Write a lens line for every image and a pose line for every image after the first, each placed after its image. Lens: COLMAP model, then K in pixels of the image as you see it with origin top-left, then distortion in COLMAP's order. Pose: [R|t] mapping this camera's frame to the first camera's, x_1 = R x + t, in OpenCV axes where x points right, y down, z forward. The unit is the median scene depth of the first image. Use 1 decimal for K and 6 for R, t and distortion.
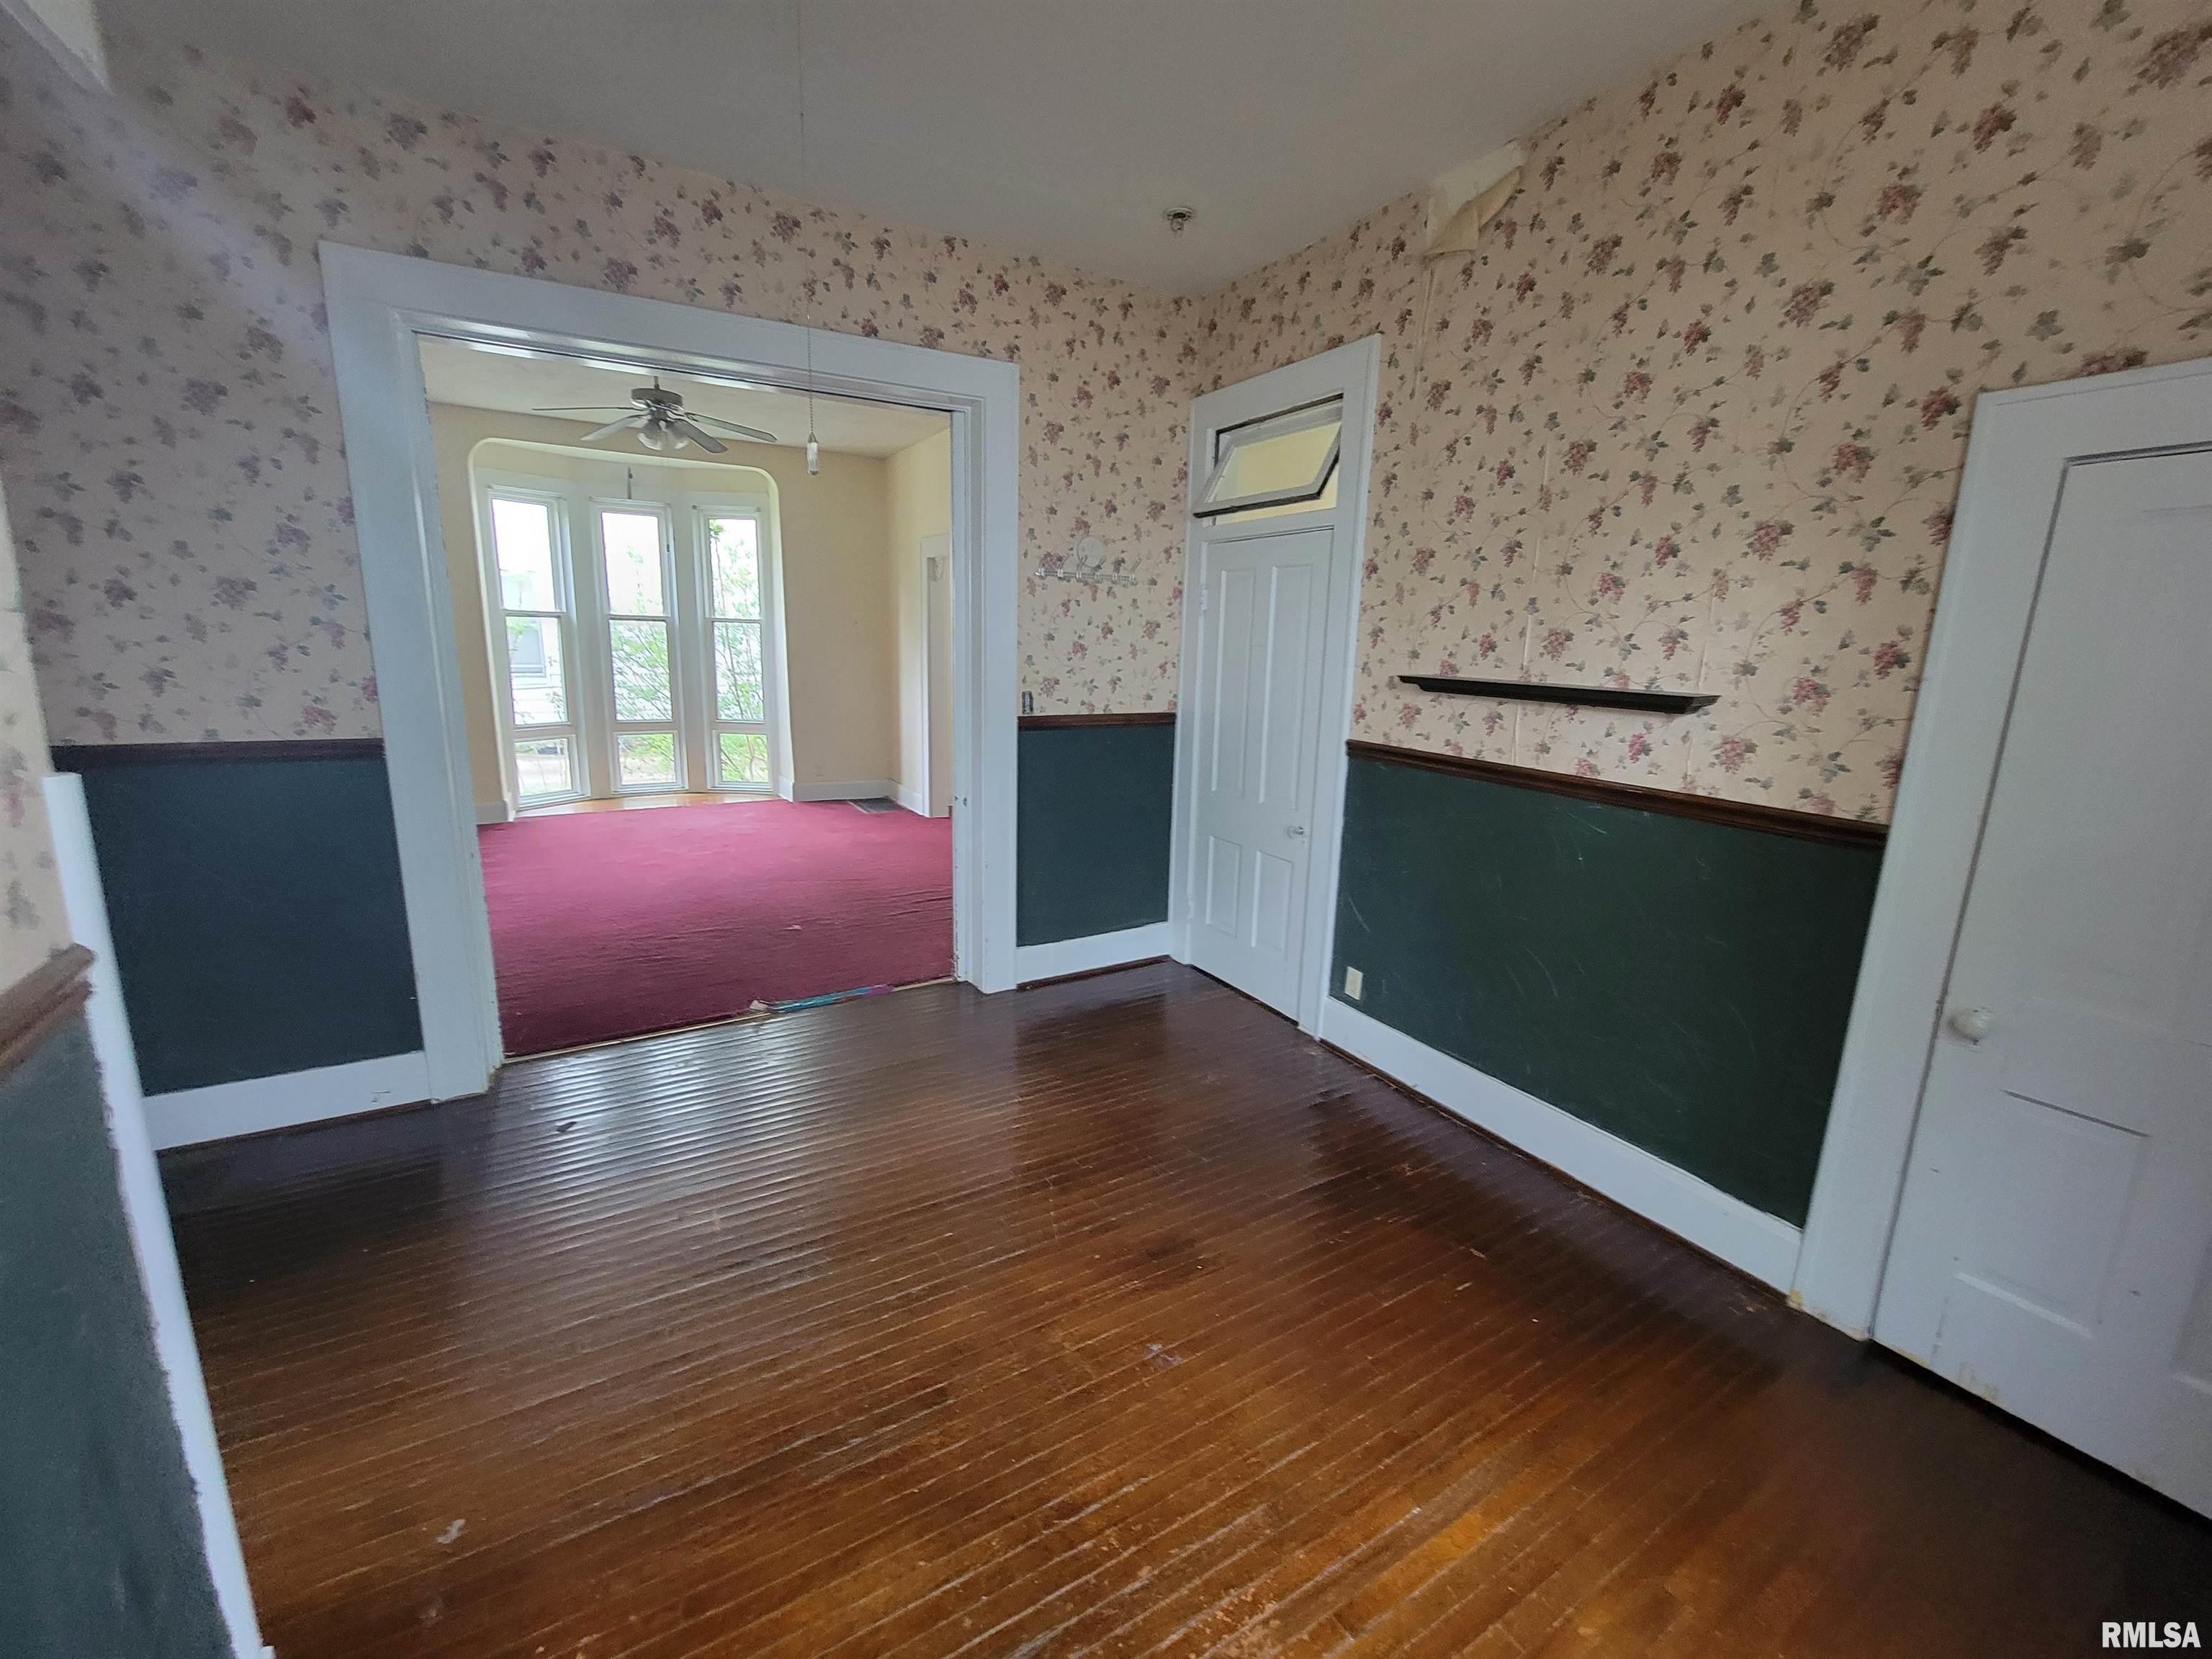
lens RADIAL K [[906.8, 0, 1097.4], [0, 906.8, 827.2], [0, 0, 1]] dist [-0.012837, 0.000706]
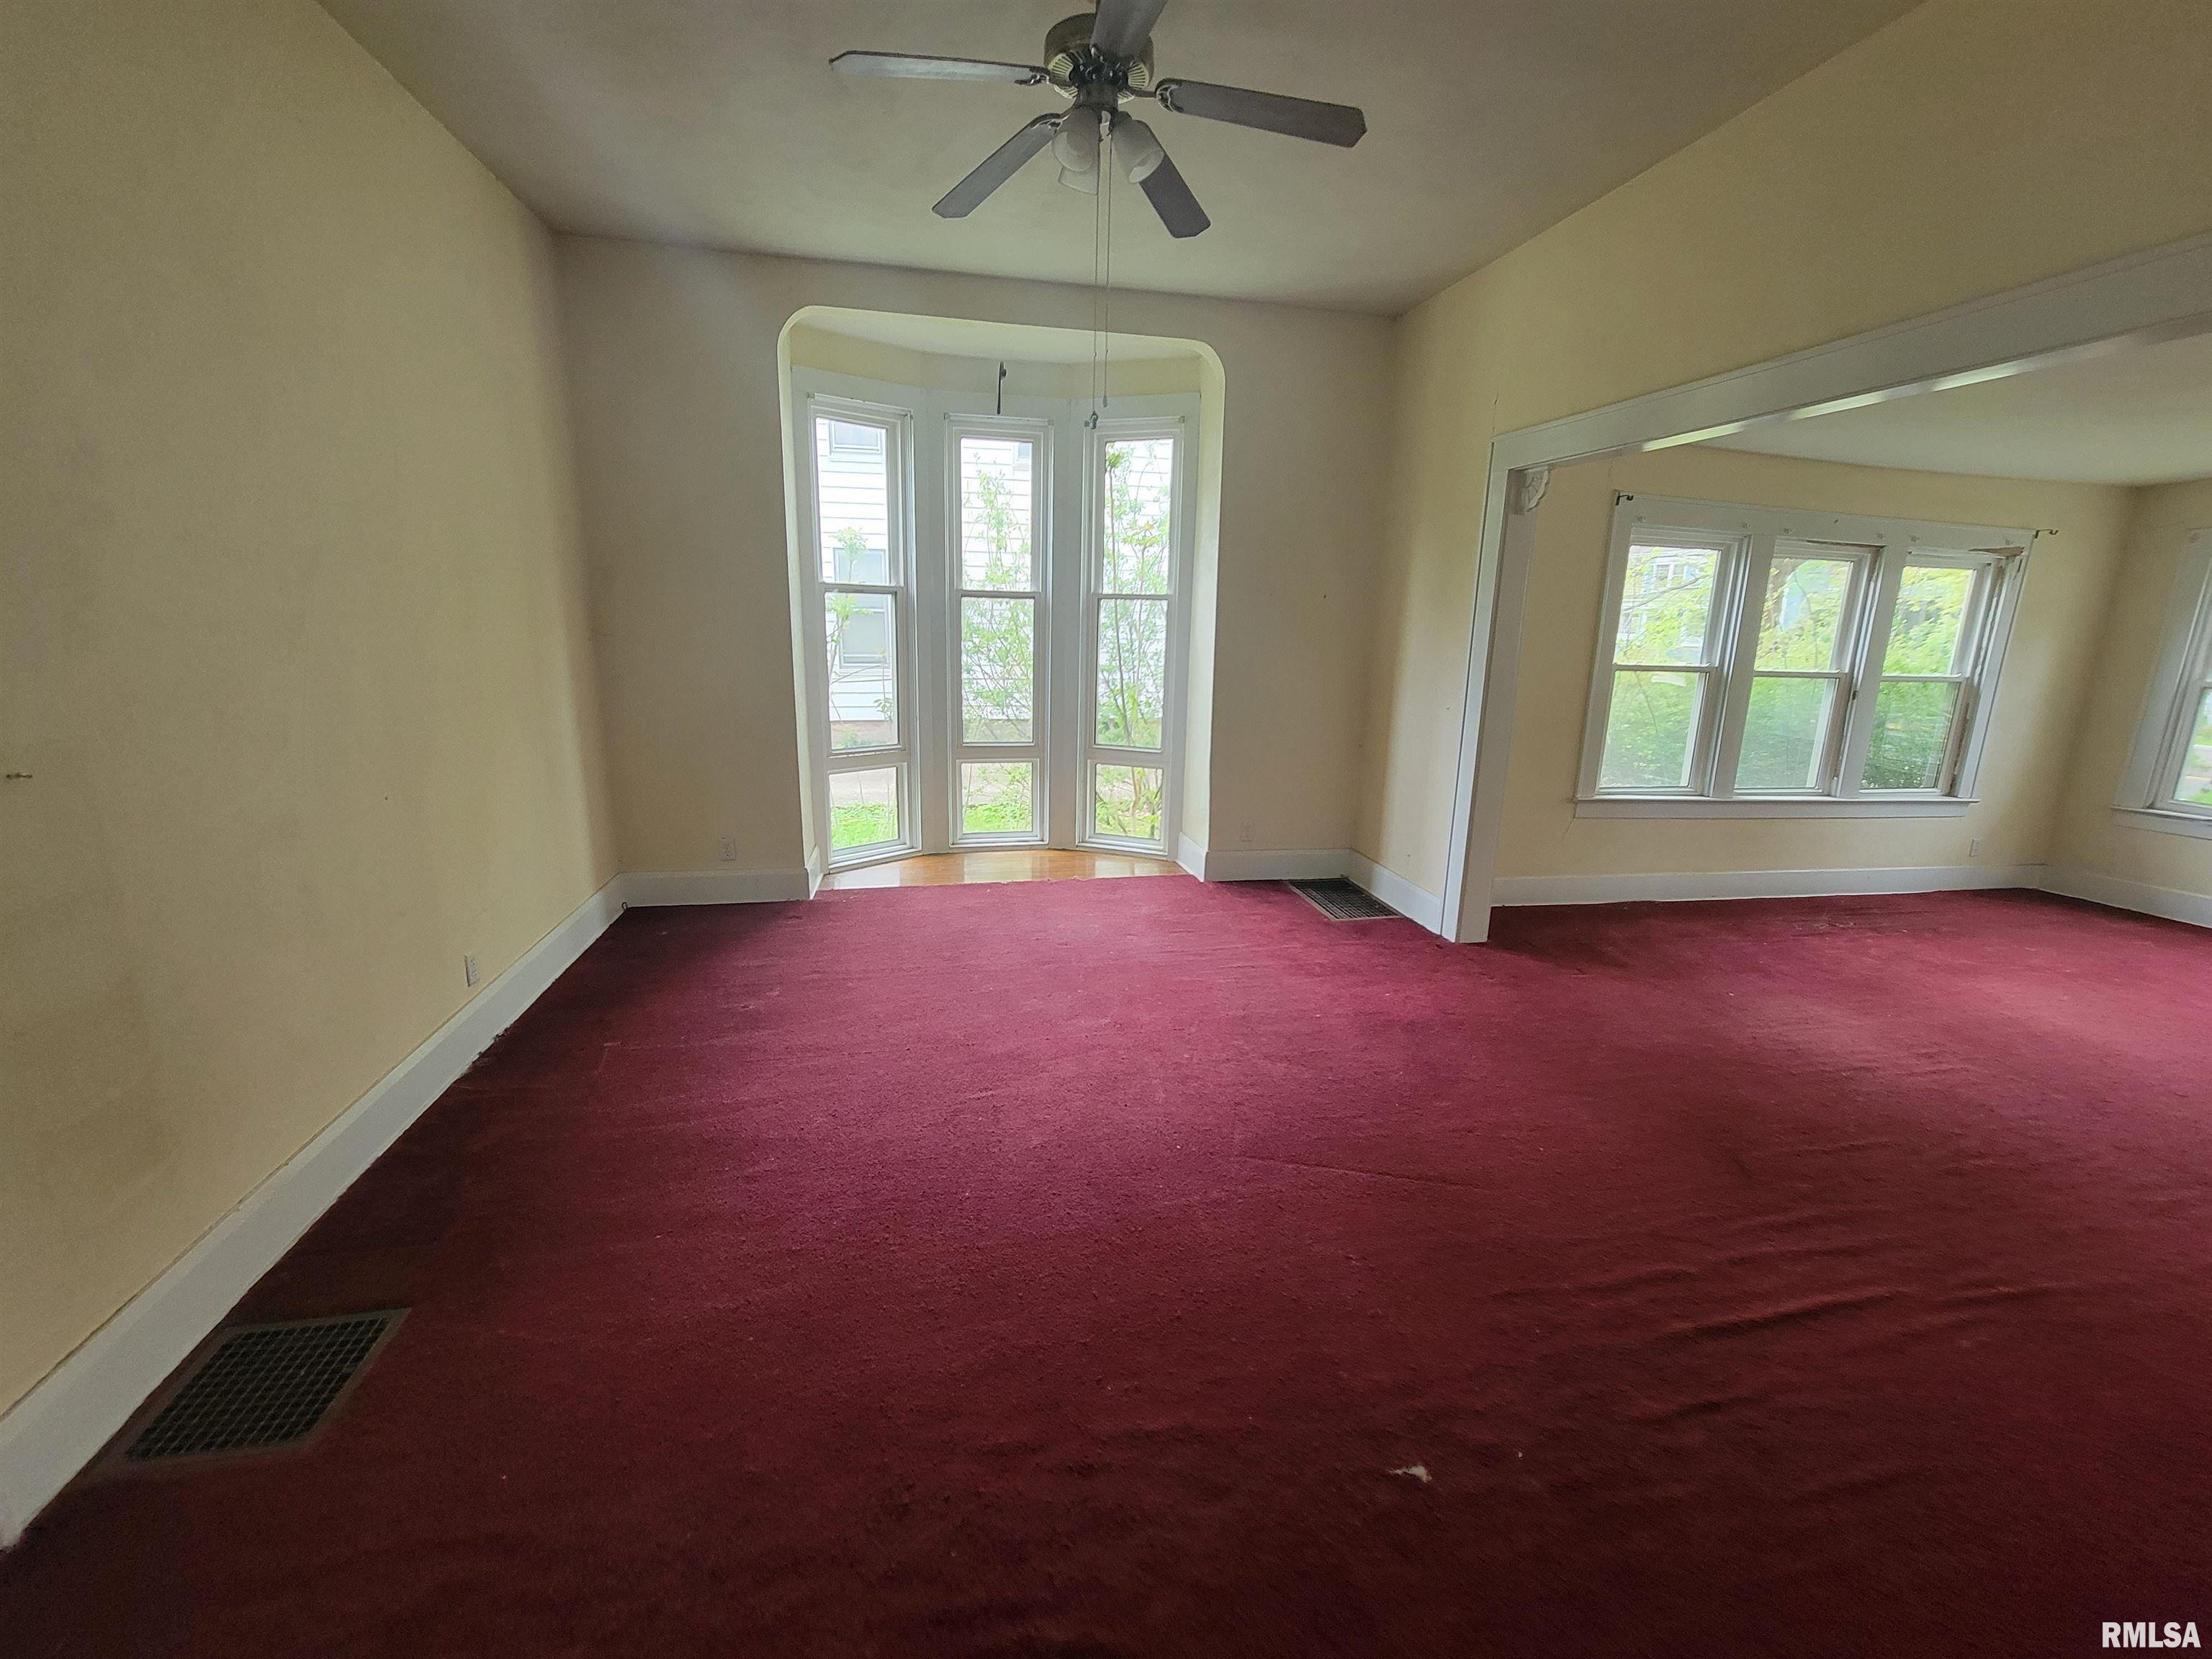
lens RADIAL K [[906.8, 0, 1103.3], [0, 906.8, 827.1], [0, 0, 1]] dist [-0.012837, 0.000706]
pose [[0.946960, 0.066102, -0.314478, -0.207943], [-0.061768, 0.997808, 0.023739, -0.077852], [0.315358, -0.003055, 0.948968, 0.378091]]
